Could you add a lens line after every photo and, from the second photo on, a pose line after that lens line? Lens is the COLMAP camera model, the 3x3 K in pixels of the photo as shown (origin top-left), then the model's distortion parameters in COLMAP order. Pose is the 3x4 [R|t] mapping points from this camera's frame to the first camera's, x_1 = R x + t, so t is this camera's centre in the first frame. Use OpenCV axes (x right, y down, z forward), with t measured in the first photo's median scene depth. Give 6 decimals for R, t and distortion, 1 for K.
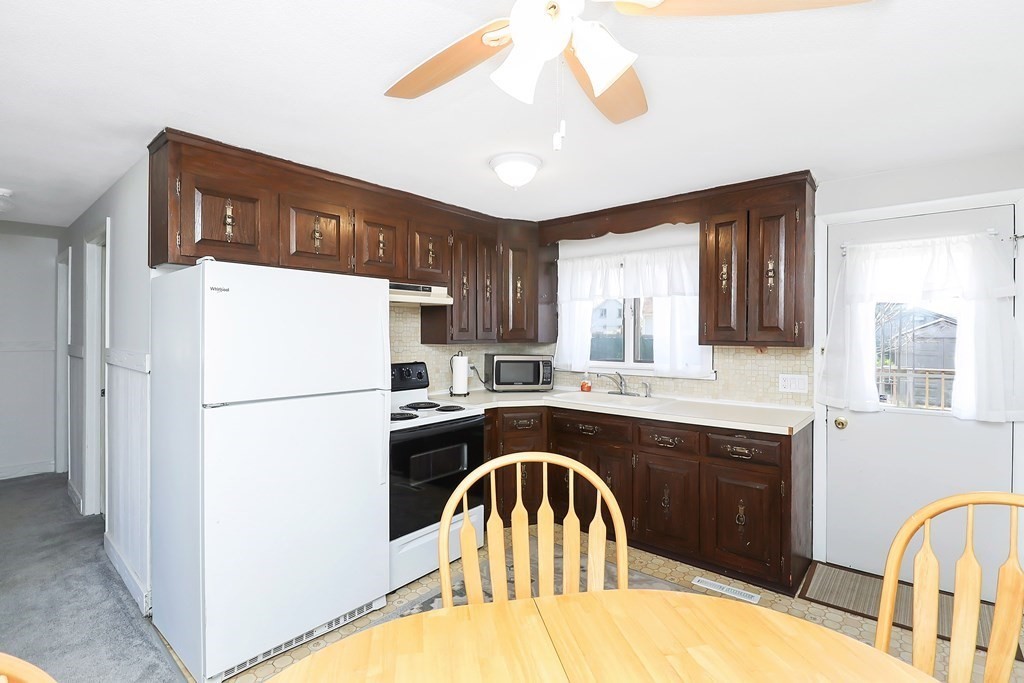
lens RADIAL K [[483.8, 0, 511.3], [0, 483.8, 330.8], [0, 0, 1]] dist [0.021547, -0.000169]
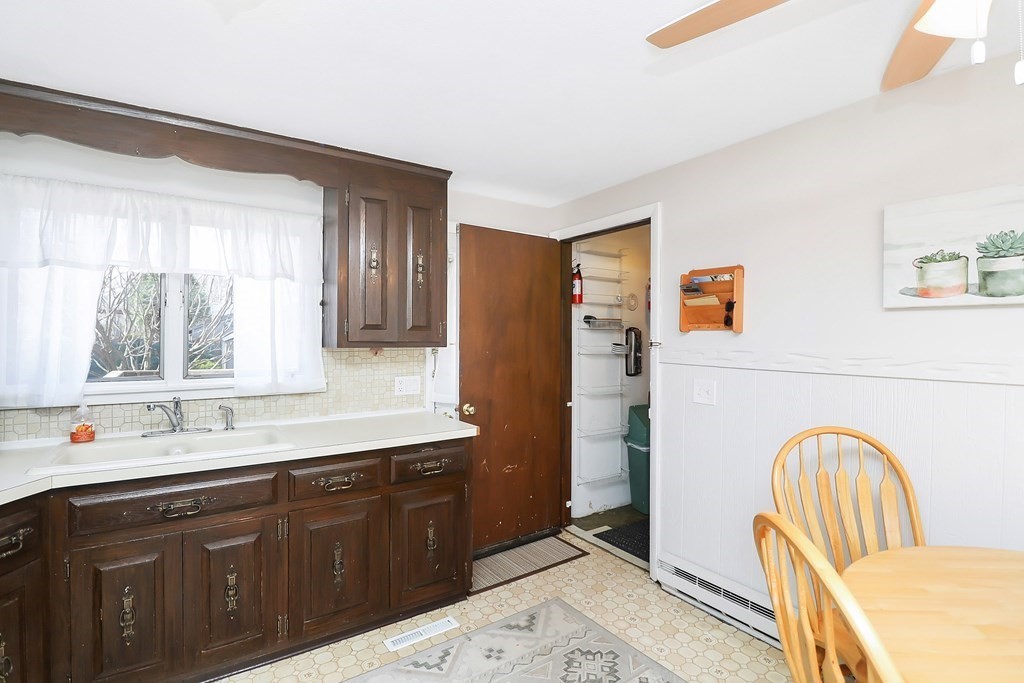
lens RADIAL K [[488.5, 0, 510.6], [0, 488.5, 335.2], [0, 0, 1]] dist [0.002141, -0.014560]
pose [[0.260079, 0.007301, 0.965560, -0.284780], [-0.008038, 0.999953, -0.005396, 0.011386], [-0.965554, -0.006357, 0.260125, 0.522677]]
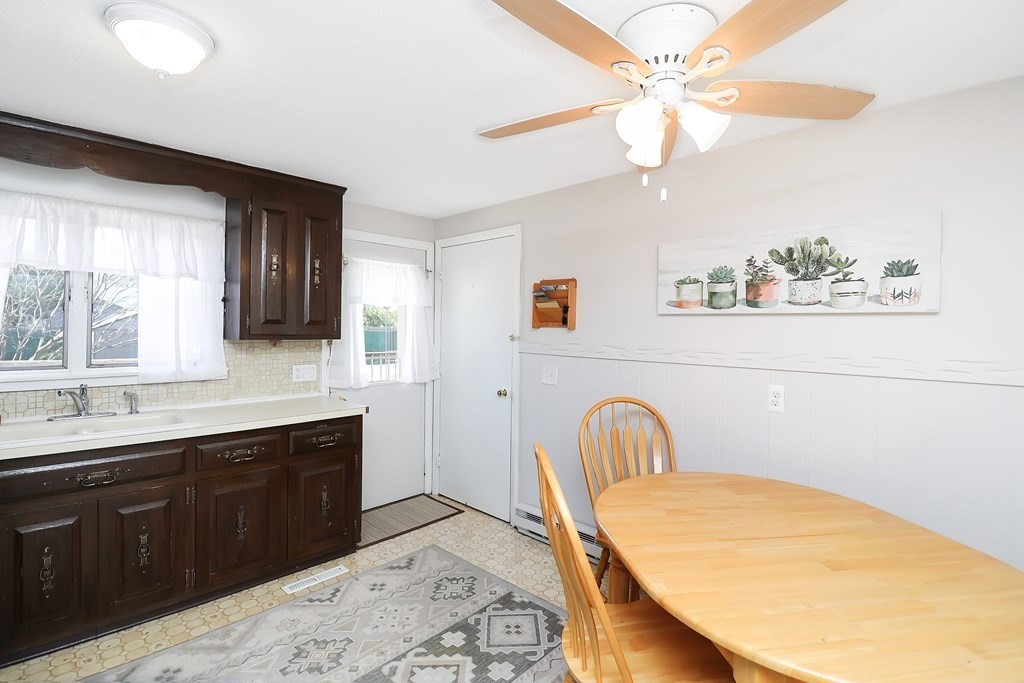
lens RADIAL K [[479.6, 0, 510.8], [0, 479.6, 326.7], [0, 0, 1]] dist [-0.001010, -0.010228]
pose [[0.062467, 0.007325, 0.998020, -0.439451], [-0.016218, 0.999848, -0.006324, 0.003363], [-0.997915, -0.015791, 0.062576, 0.447320]]
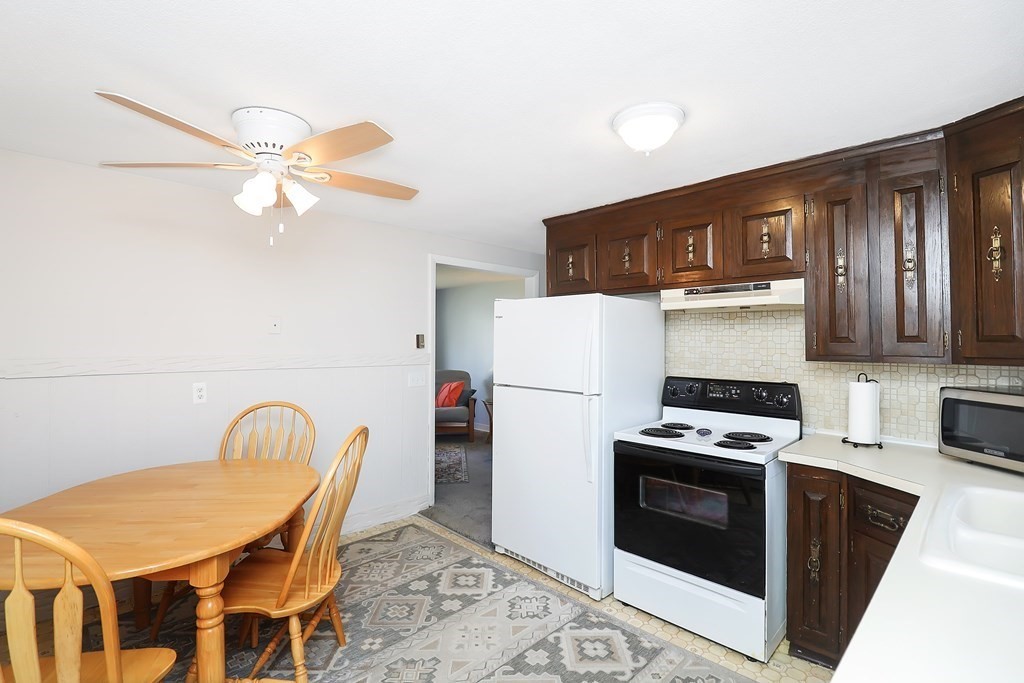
lens RADIAL K [[477.3, 0, 535.9], [0, 477.3, 329.2], [0, 0, 1]] dist [-0.000355, -0.000684]
pose [[-0.045860, -0.025735, -0.998616, 0.610406], [0.001303, 0.999666, -0.025822, -0.000070], [0.998947, -0.002485, -0.045811, 0.699062]]
